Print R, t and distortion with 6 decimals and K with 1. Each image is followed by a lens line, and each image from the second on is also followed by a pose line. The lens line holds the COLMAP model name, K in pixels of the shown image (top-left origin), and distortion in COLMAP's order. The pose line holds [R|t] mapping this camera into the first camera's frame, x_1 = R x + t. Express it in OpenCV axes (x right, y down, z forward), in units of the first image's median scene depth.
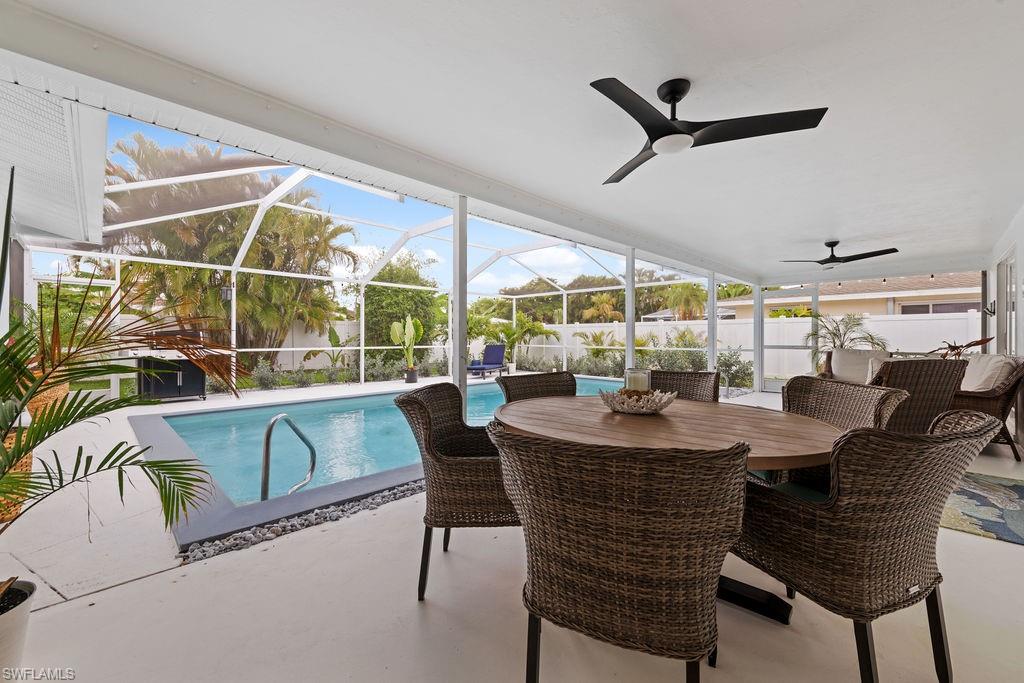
lens RADIAL K [[408.5, 0, 509.2], [0, 408.5, 334.1], [0, 0, 1]] dist [0.012666, -0.001326]
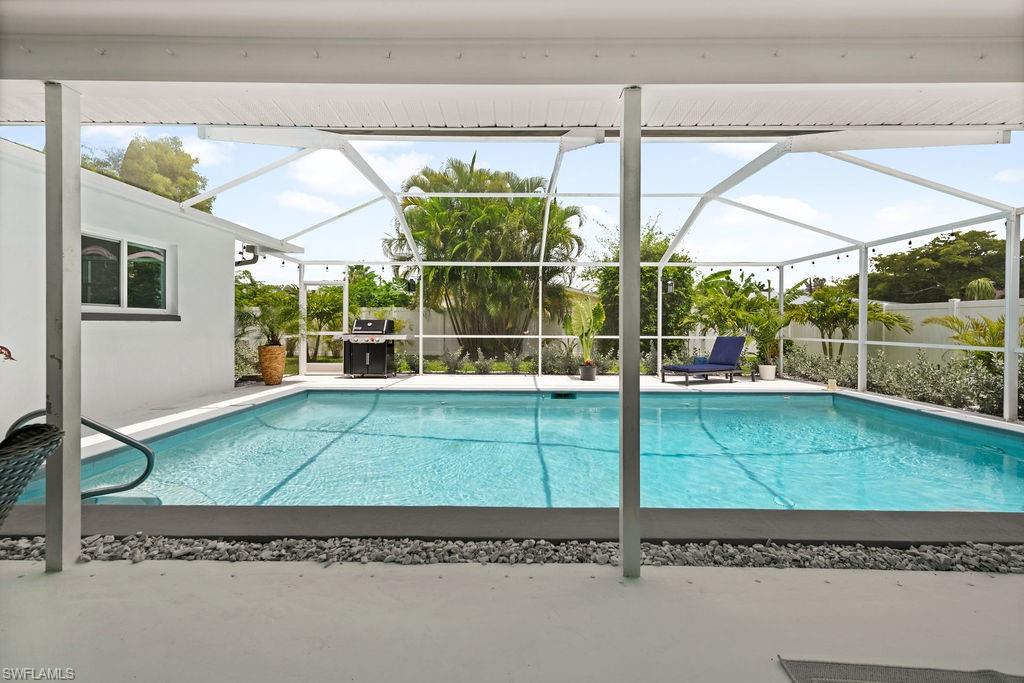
lens RADIAL K [[408.5, 0, 512.5], [0, 408.5, 332.8], [0, 0, 1]] dist [0.012666, -0.001326]
pose [[0.698491, 0.015792, -0.715444, 0.231517], [0.000660, 0.999742, 0.022711, 0.004522], [0.715618, -0.016336, 0.698301, 0.305795]]
